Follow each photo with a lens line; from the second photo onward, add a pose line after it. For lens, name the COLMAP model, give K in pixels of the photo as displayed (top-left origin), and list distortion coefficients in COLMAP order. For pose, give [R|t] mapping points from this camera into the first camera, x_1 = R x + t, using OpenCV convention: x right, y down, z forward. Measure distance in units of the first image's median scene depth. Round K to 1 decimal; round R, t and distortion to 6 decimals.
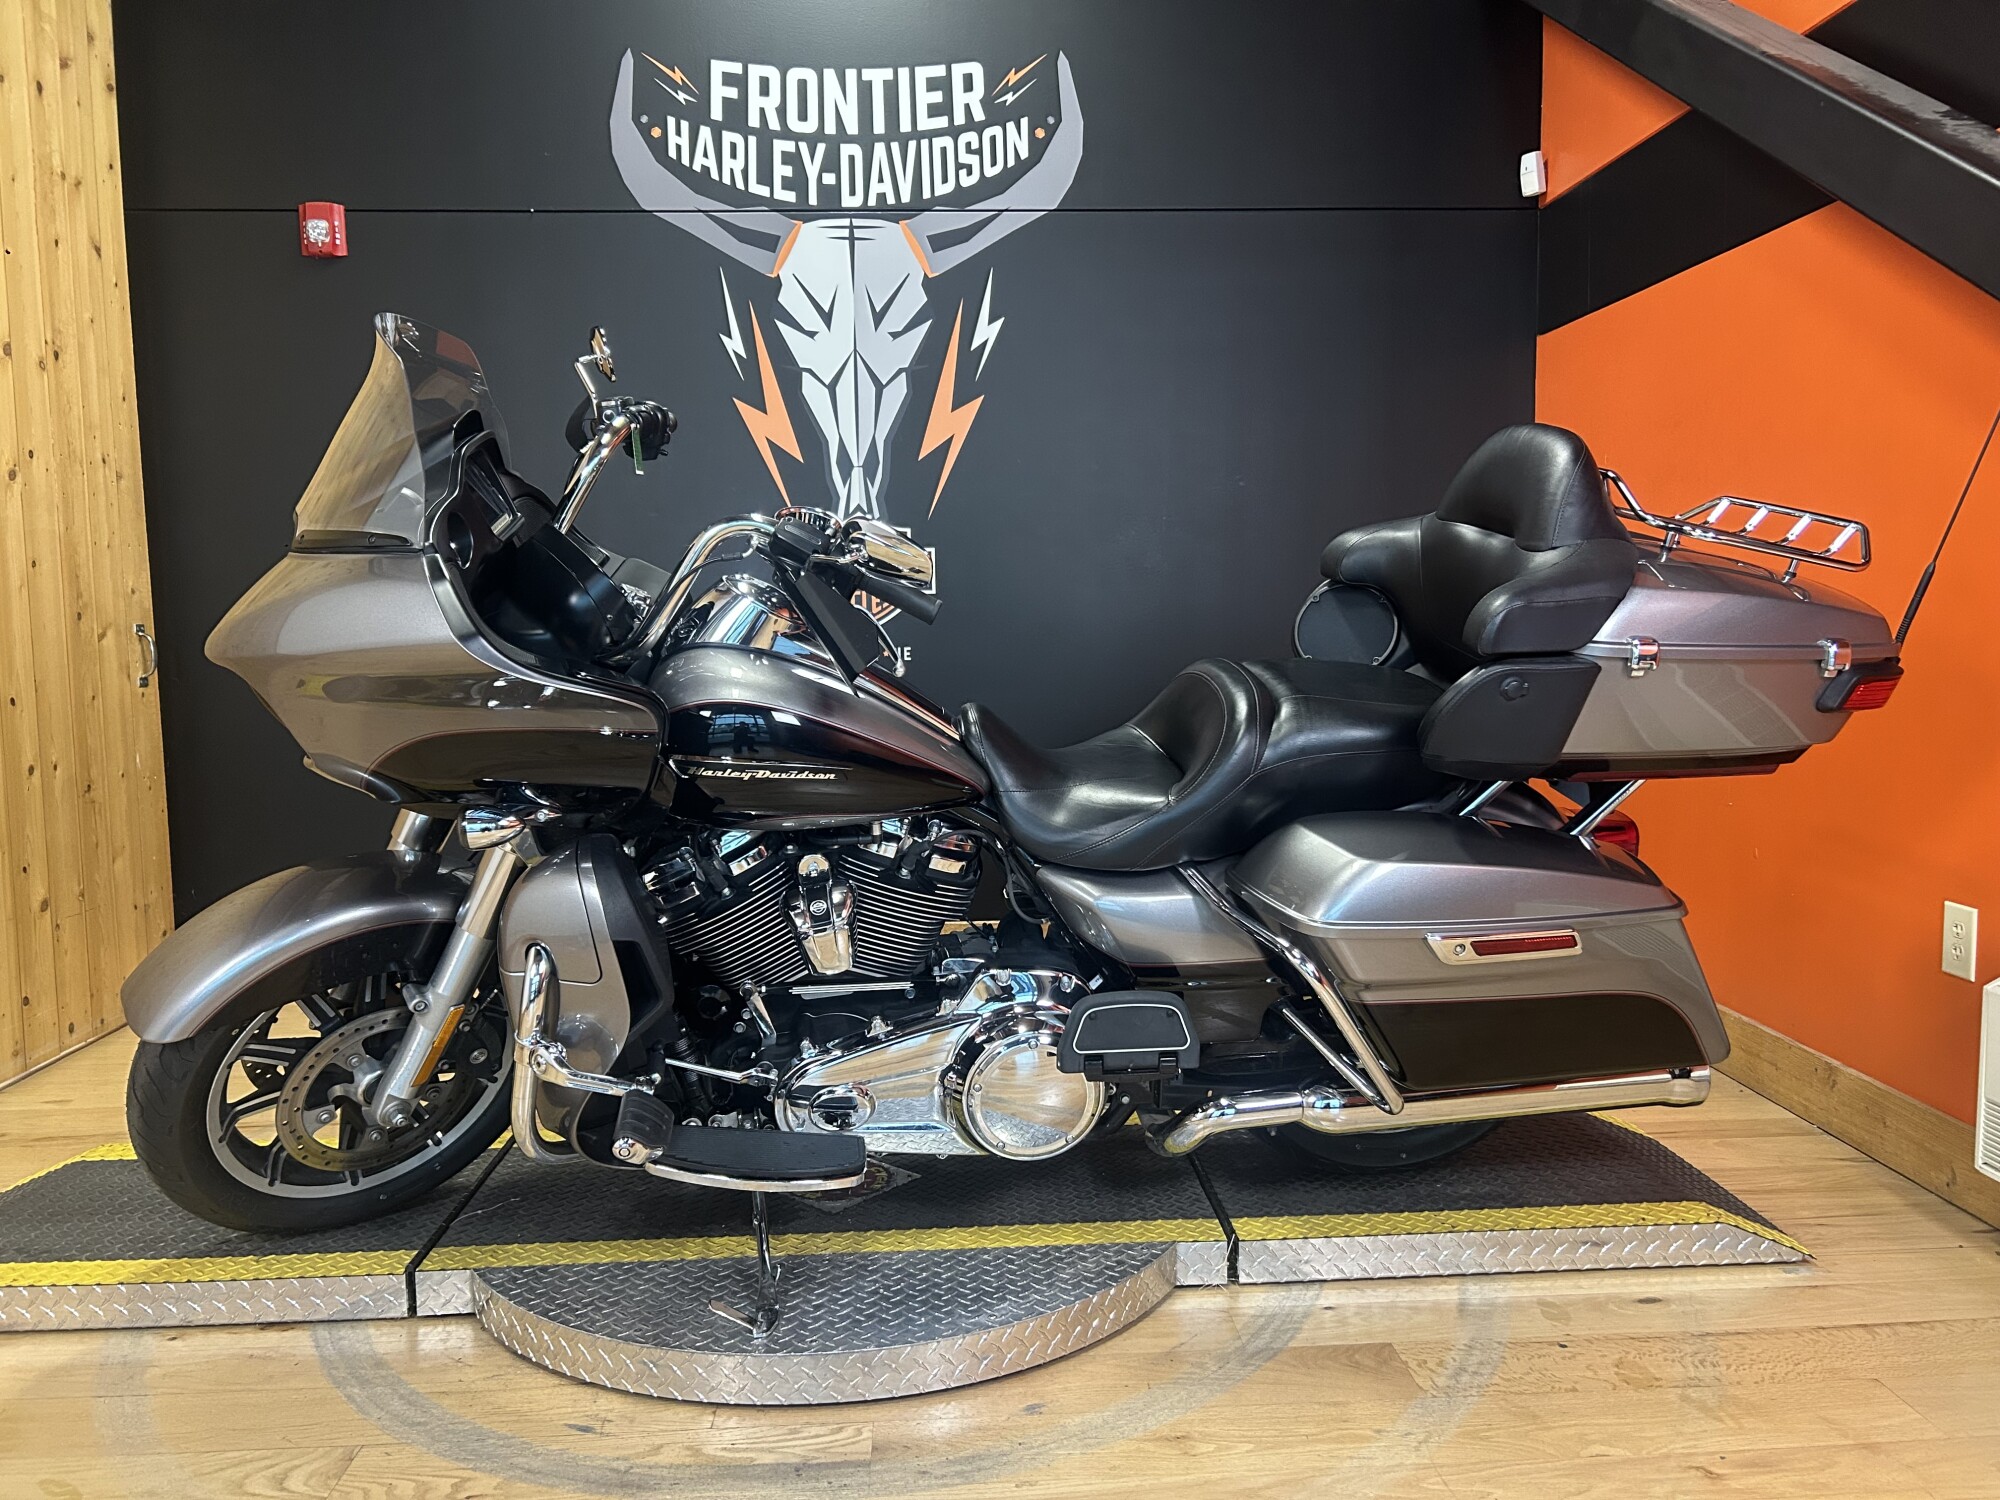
lens RADIAL K [[1498.6, 0, 1000.0], [0, 1498.6, 750.0], [0, 0, 1]] dist [0.062351, -0.064440]
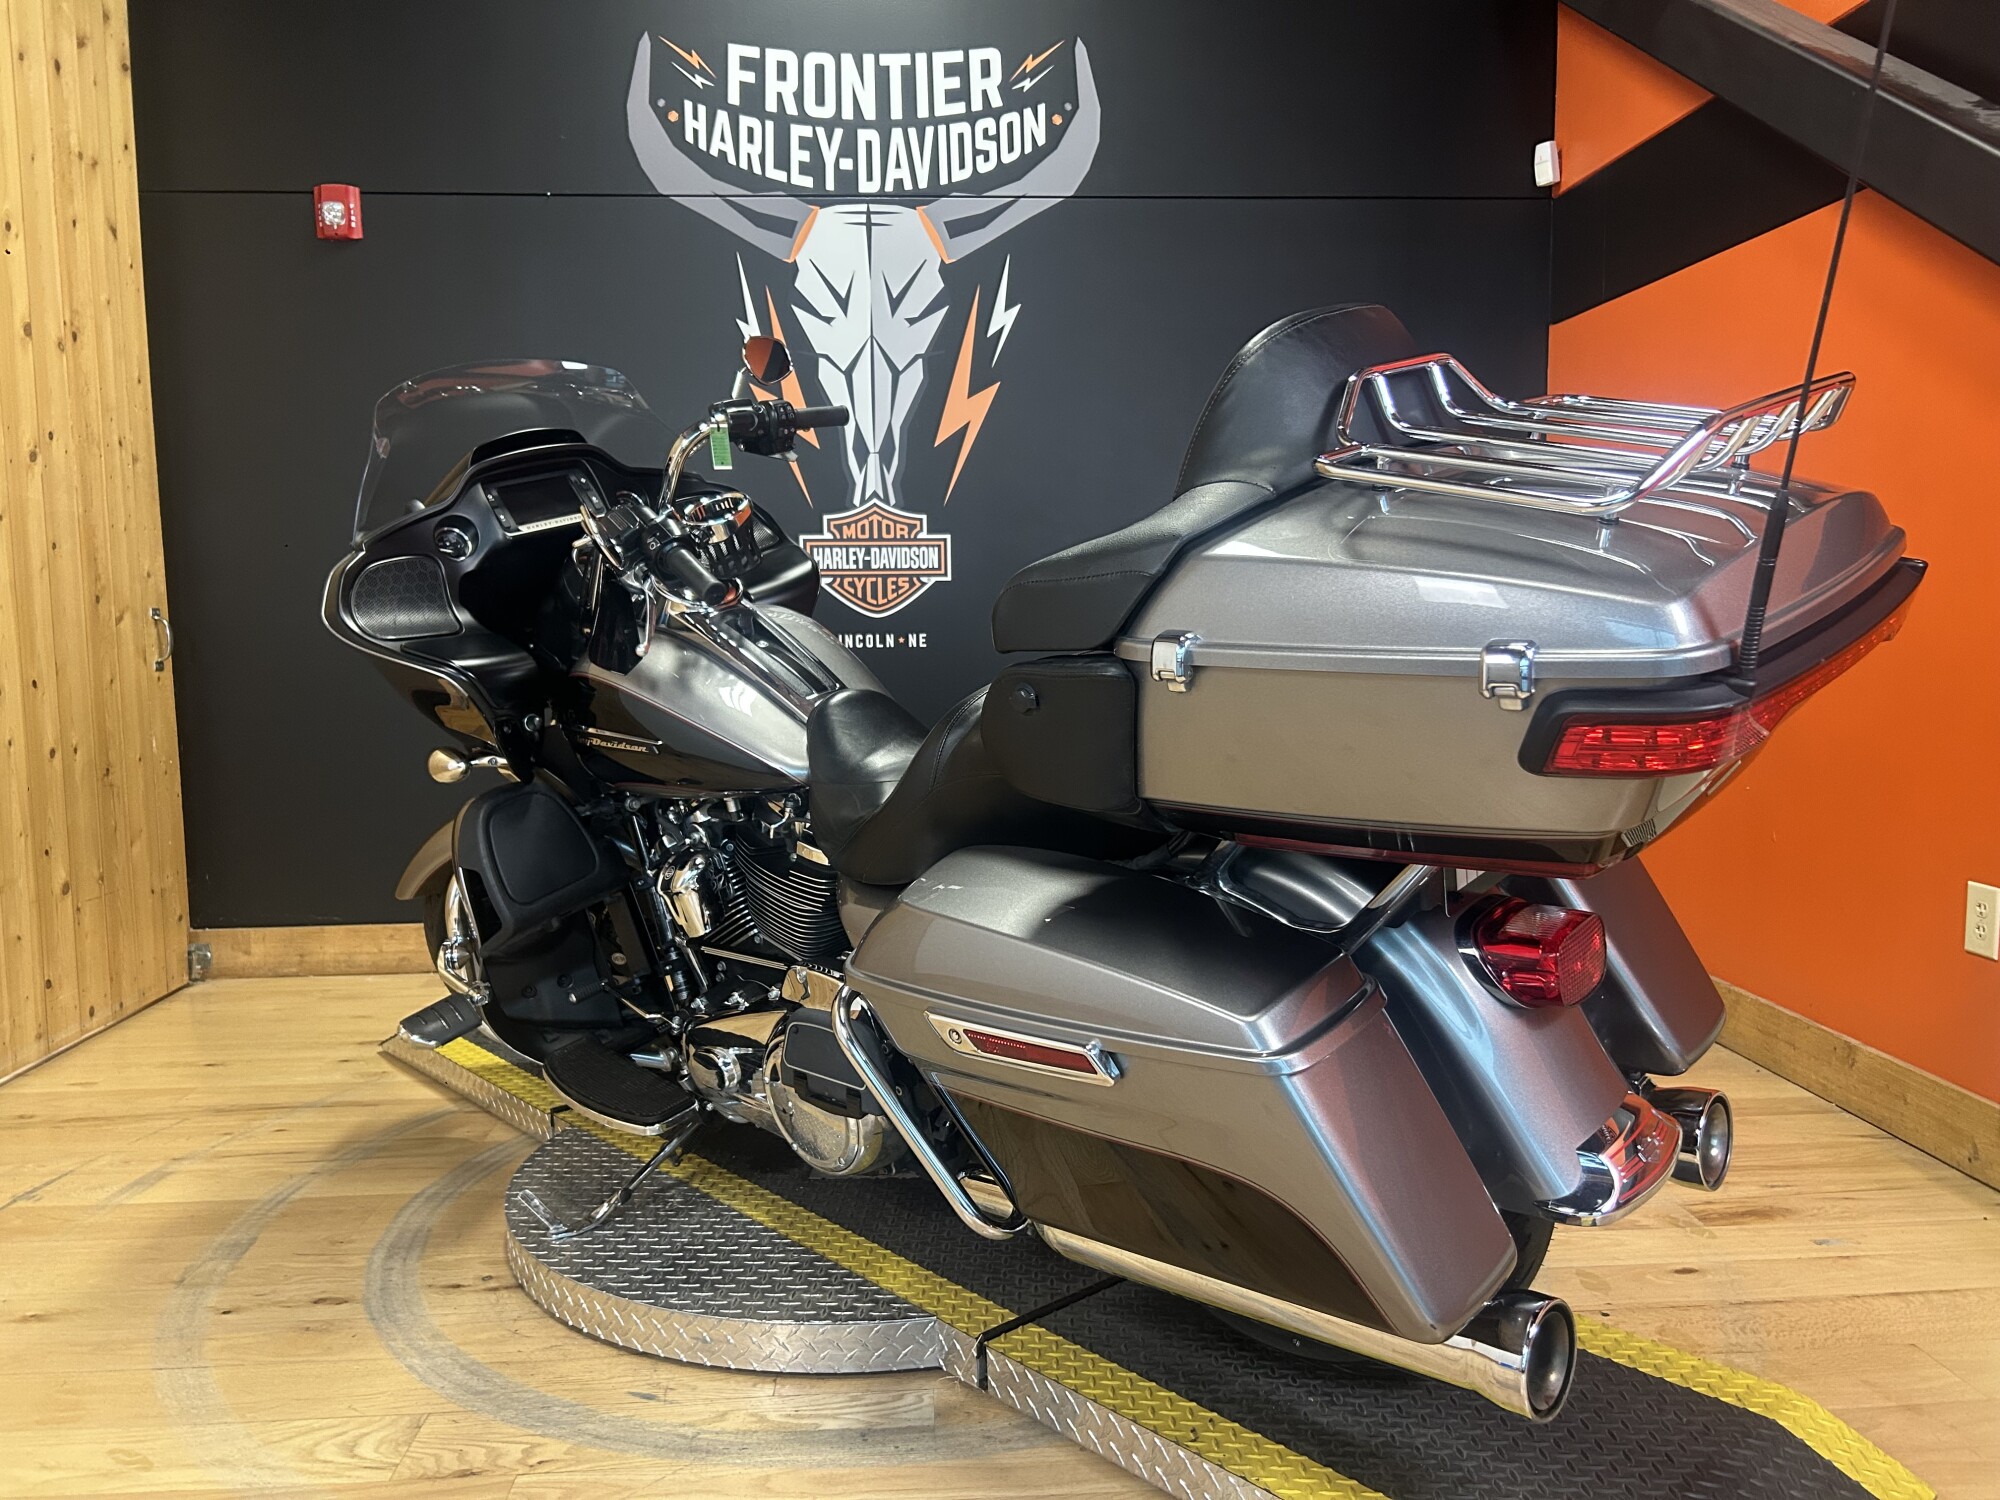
lens RADIAL K [[1500.5, 0, 996.4], [0, 1500.5, 757.5], [0, 0, 1]] dist [0.060494, -0.062128]
pose [[0.999918, 0.001493, 0.012722, -0.029834], [-0.001604, 0.999960, 0.008772, 0.006296], [-0.012708, -0.008792, 0.999881, -0.006247]]
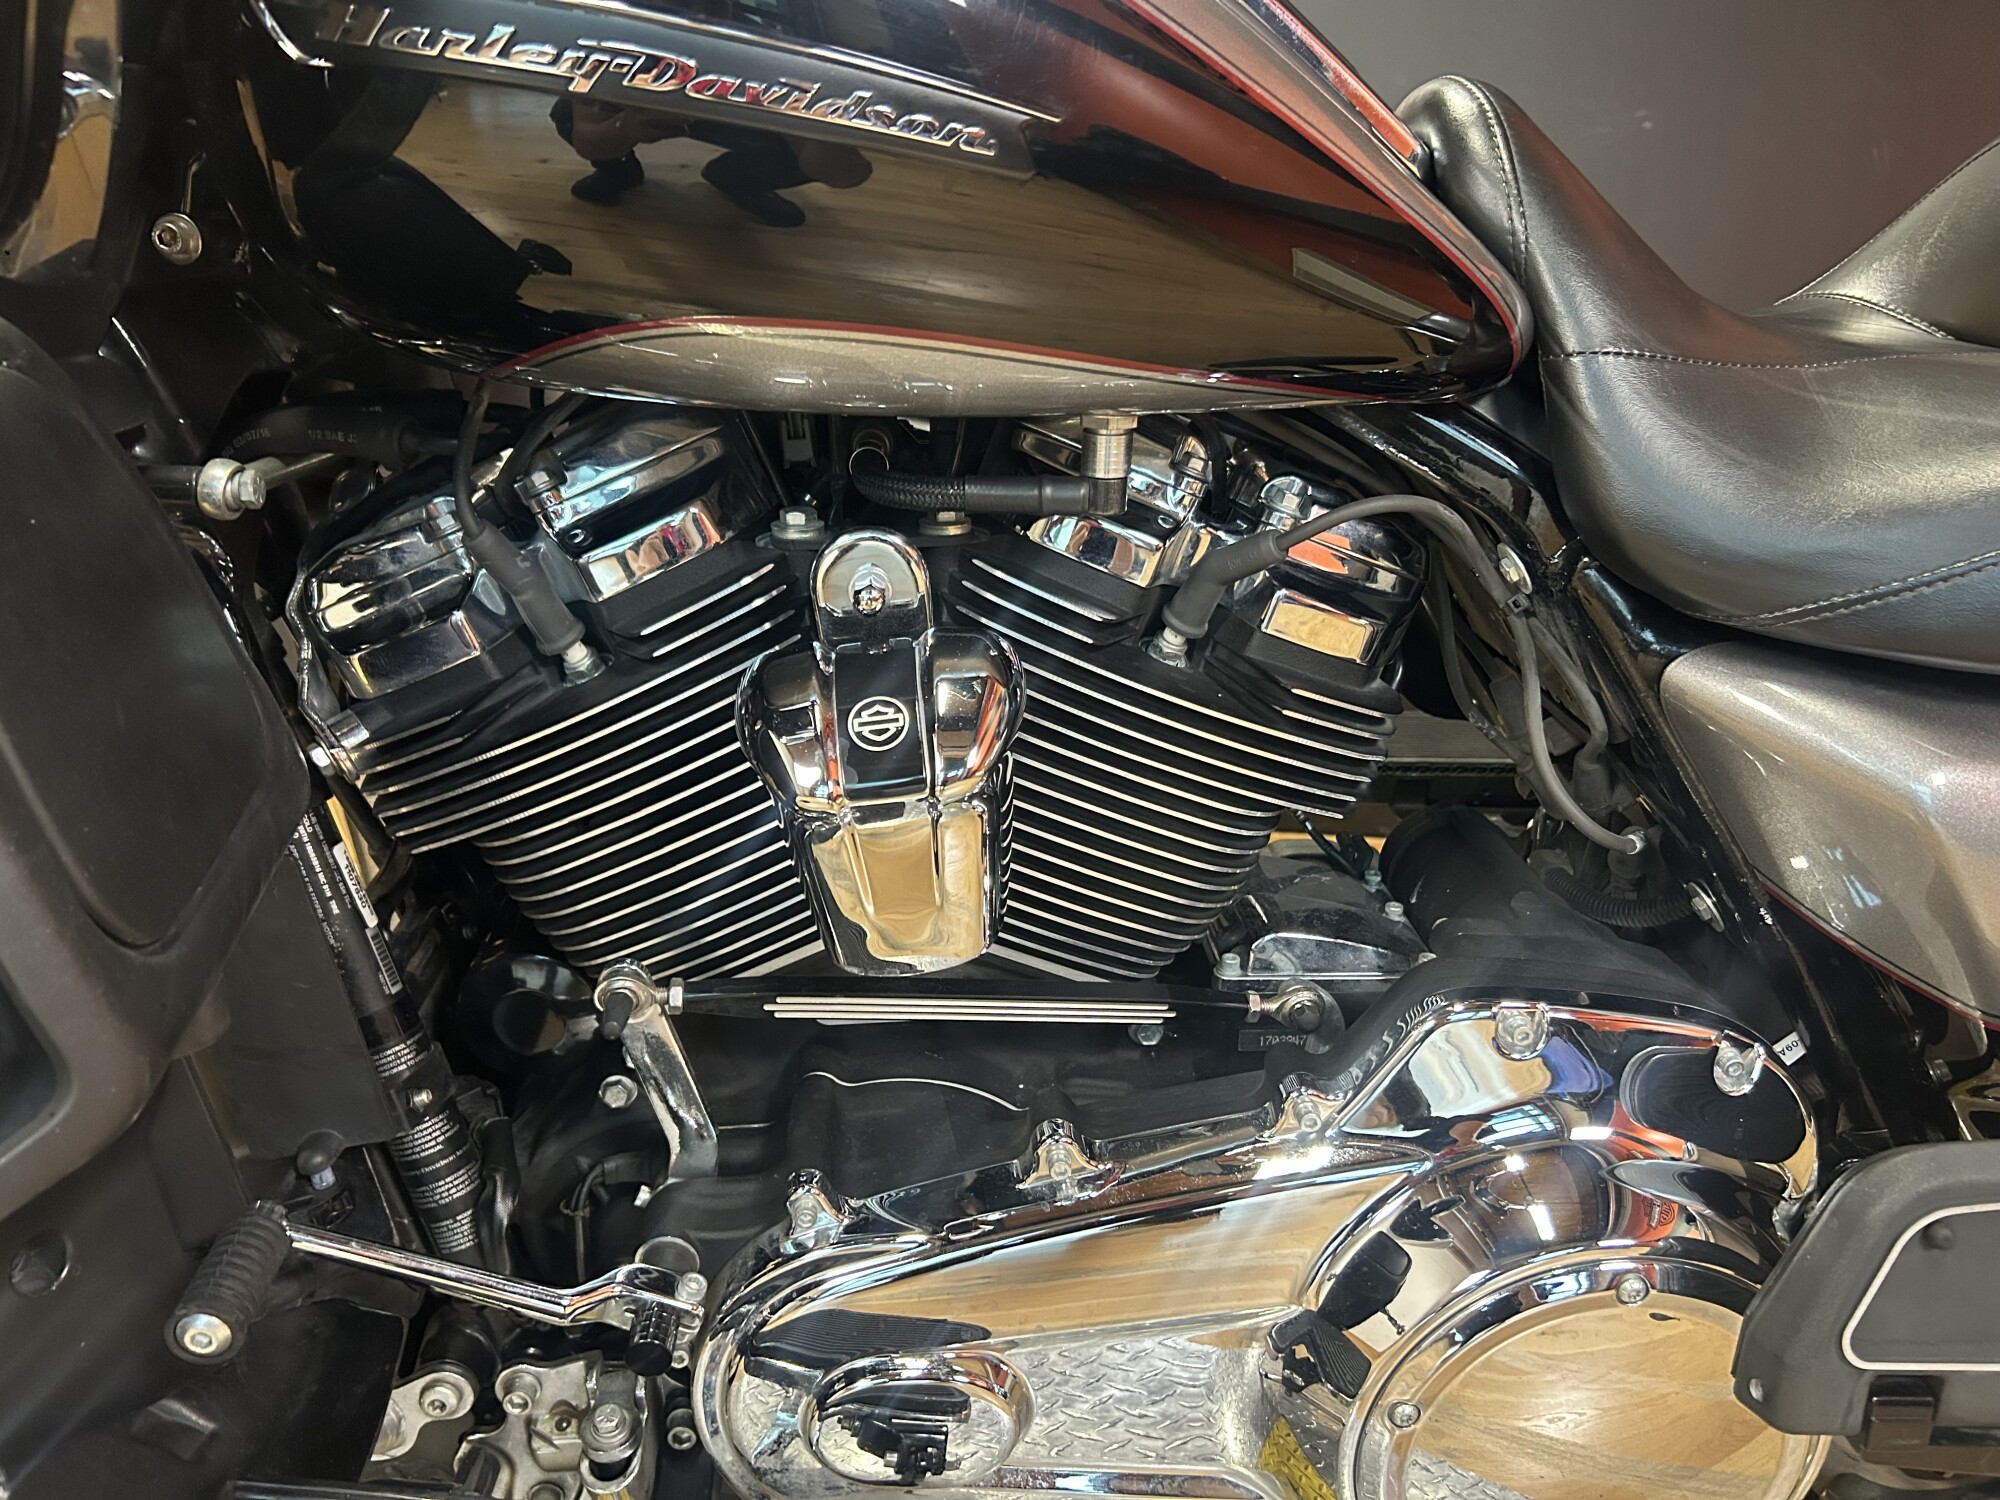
lens RADIAL K [[1498.6, 0, 1000.0], [0, 1498.6, 750.0], [0, 0, 1]] dist [0.062351, -0.064440]
pose [[0.995846, 0.074902, -0.051771, -0.093877], [-0.071267, 0.995080, 0.068818, 0.098031], [0.056671, -0.064843, 0.996285, 0.807133]]
